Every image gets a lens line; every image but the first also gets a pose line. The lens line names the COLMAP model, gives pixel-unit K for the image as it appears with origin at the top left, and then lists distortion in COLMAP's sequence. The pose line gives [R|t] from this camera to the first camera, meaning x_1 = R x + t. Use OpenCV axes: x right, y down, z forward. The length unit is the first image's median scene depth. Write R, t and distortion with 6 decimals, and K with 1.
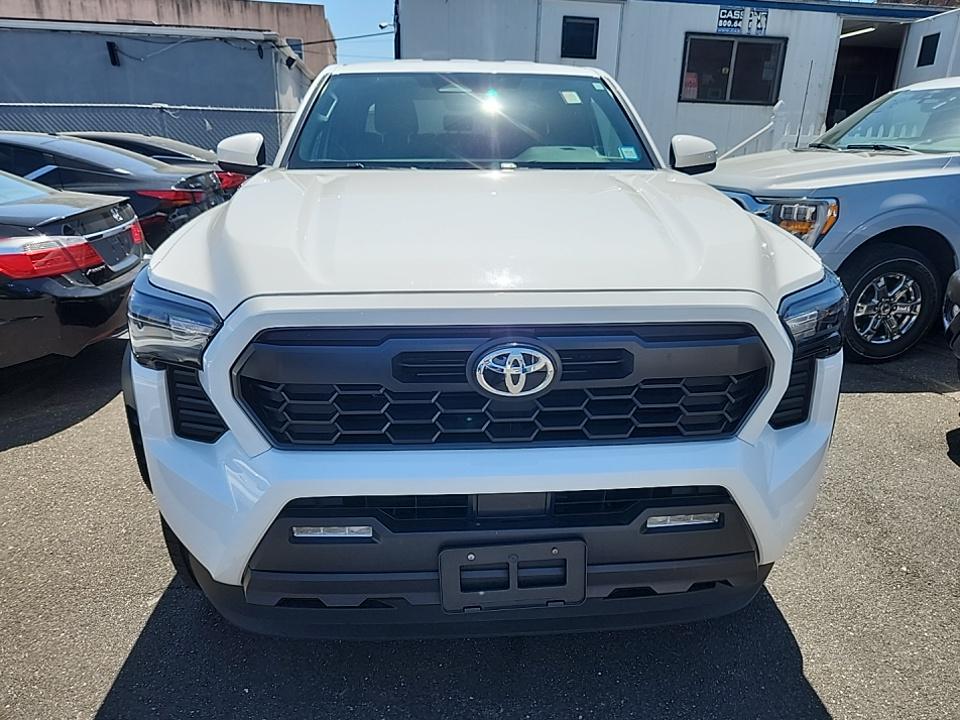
lens RADIAL K [[645.0, 0, 480.0], [0, 645.0, 360.0], [0, 0, 1]] dist [0.019982, -0.022546]
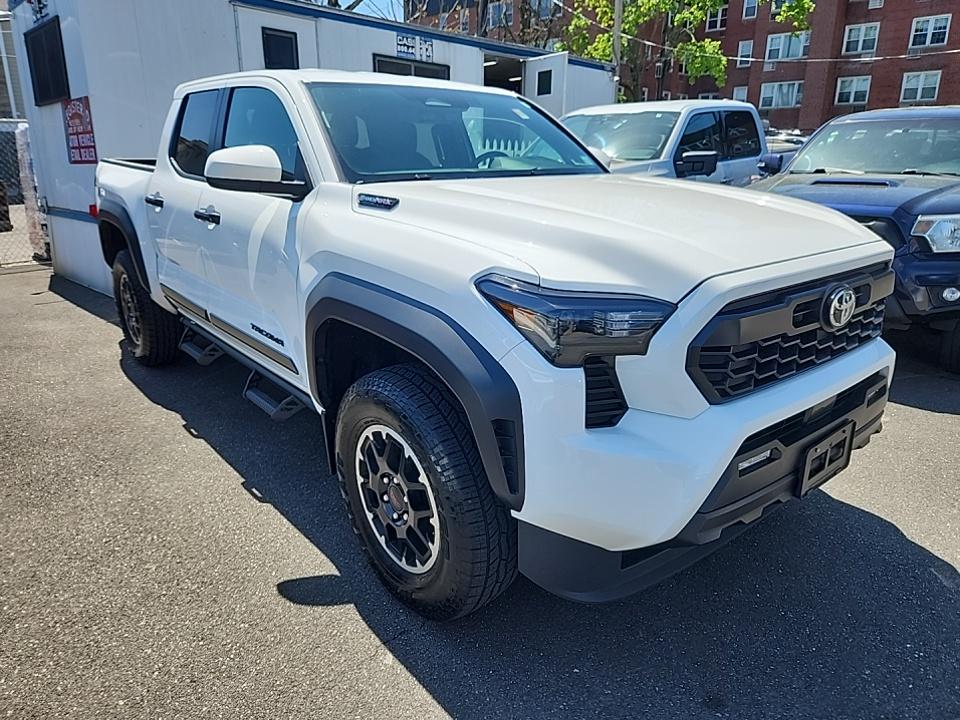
lens RADIAL K [[645.0, 0, 480.0], [0, 645.0, 360.0], [0, 0, 1]] dist [0.019982, -0.022546]
pose [[0.803454, -0.185462, 0.565743, -0.246416], [0.195928, 0.979679, 0.042906, -0.014832], [-0.562204, 0.076372, 0.823464, 0.045156]]
